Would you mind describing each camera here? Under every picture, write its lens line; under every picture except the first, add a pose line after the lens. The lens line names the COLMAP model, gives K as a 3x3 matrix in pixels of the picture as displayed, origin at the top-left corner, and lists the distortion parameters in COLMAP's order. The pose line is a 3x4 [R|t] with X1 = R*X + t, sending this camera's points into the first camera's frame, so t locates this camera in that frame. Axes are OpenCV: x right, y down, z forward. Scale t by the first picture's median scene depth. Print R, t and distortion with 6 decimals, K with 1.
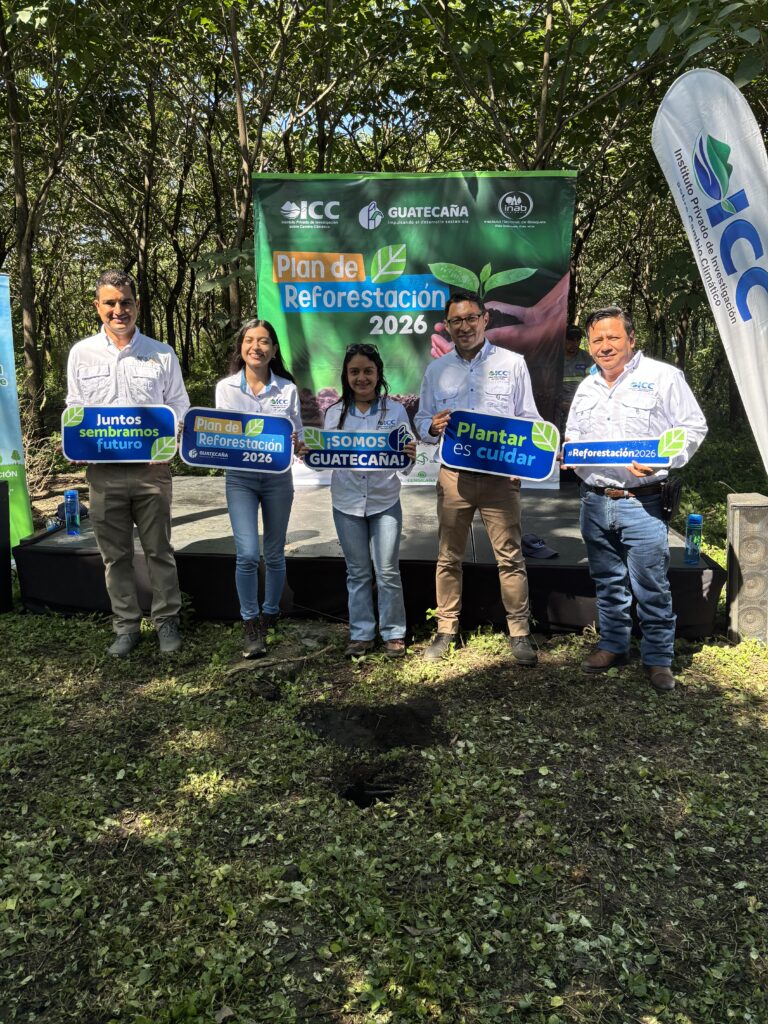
lens RADIAL K [[764.5, 0, 384.0], [0, 764.5, 512.0], [0, 0, 1]] dist [0.003425, 0.004449]
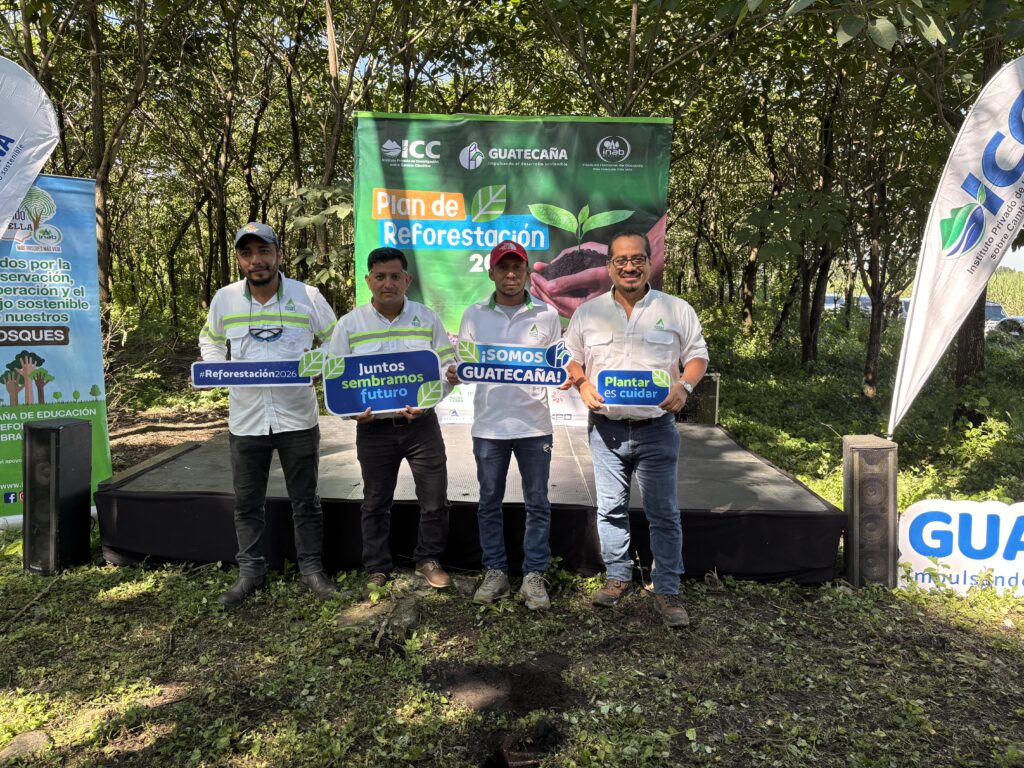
lens RADIAL K [[768.0, 0, 504.4], [0, 768.0, 385.8], [0, 0, 1]] dist [0.016425, -0.008185]
pose [[0.997350, 0.006253, 0.072482, -0.045061], [-0.000140, 0.996463, -0.084037, -0.002827], [-0.072752, 0.083804, 0.993823, 0.020833]]
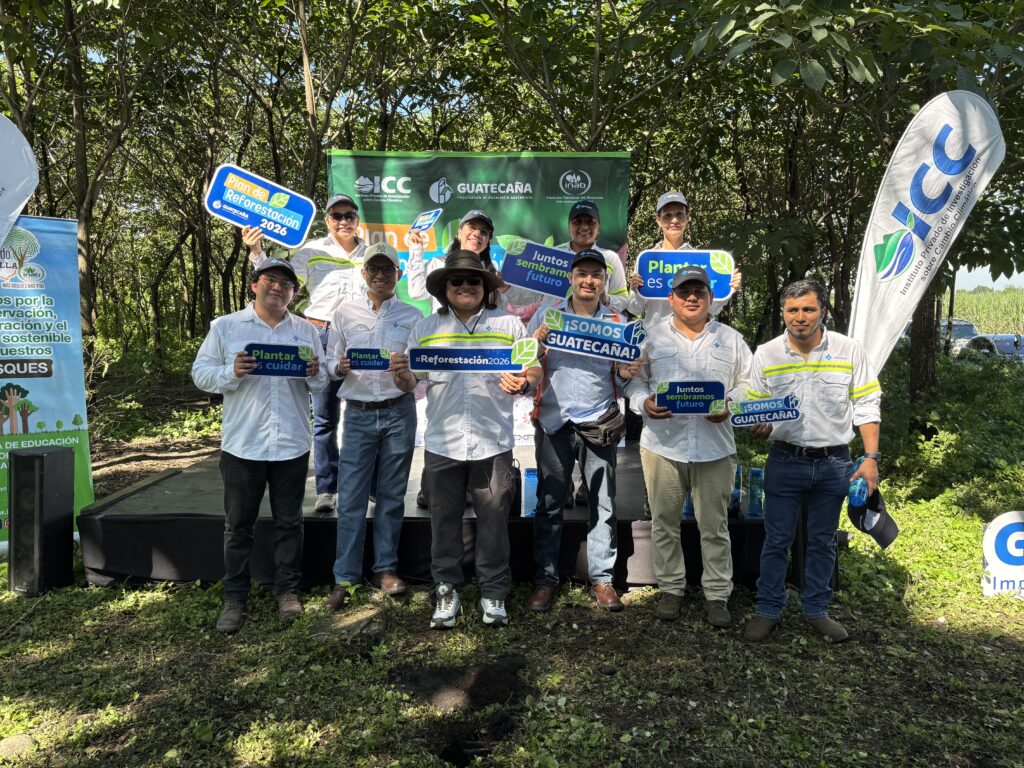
lens RADIAL K [[765.6, 0, 509.0], [0, 765.6, 388.7], [0, 0, 1]] dist [0.034584, -0.035961]
pose [[0.995652, -0.010320, 0.092575, -0.023740], [0.020910, 0.993241, -0.114169, 0.006139], [-0.090771, 0.115608, 0.989139, -0.022837]]
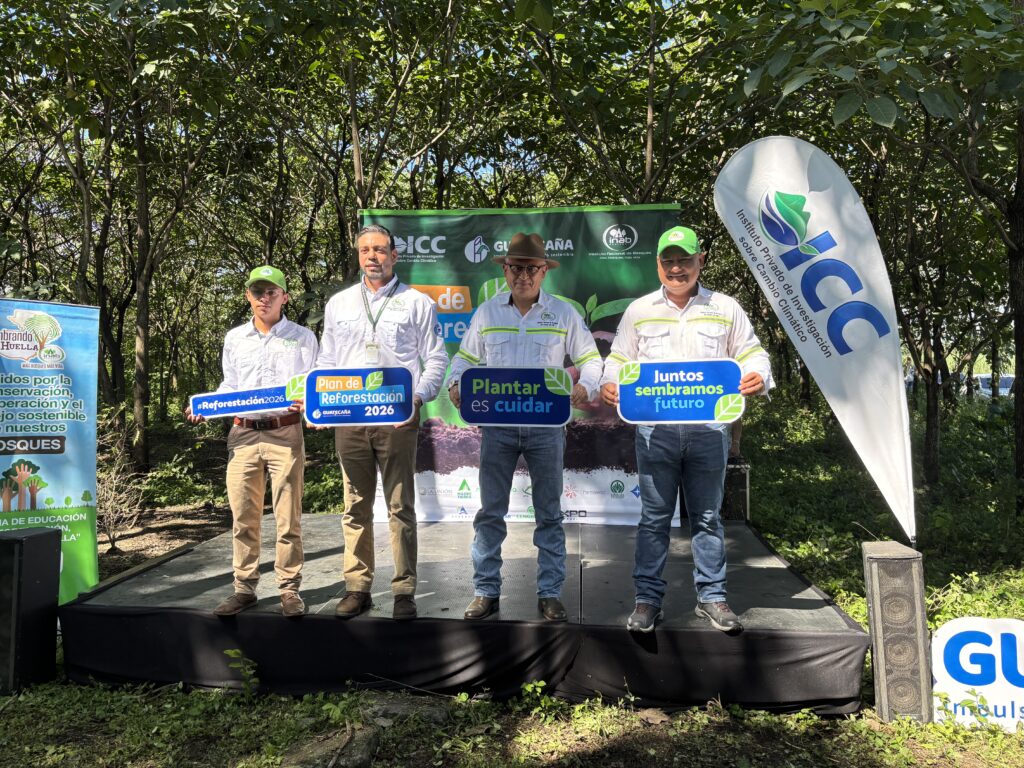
lens RADIAL K [[765.6, 0, 509.0], [0, 765.6, 388.7], [0, 0, 1]] dist [0.034584, -0.035961]
pose [[0.999960, -0.005641, -0.006979, 0.032082], [0.004244, 0.982520, -0.186110, -0.024162], [0.007907, 0.186073, 0.982504, 0.056538]]
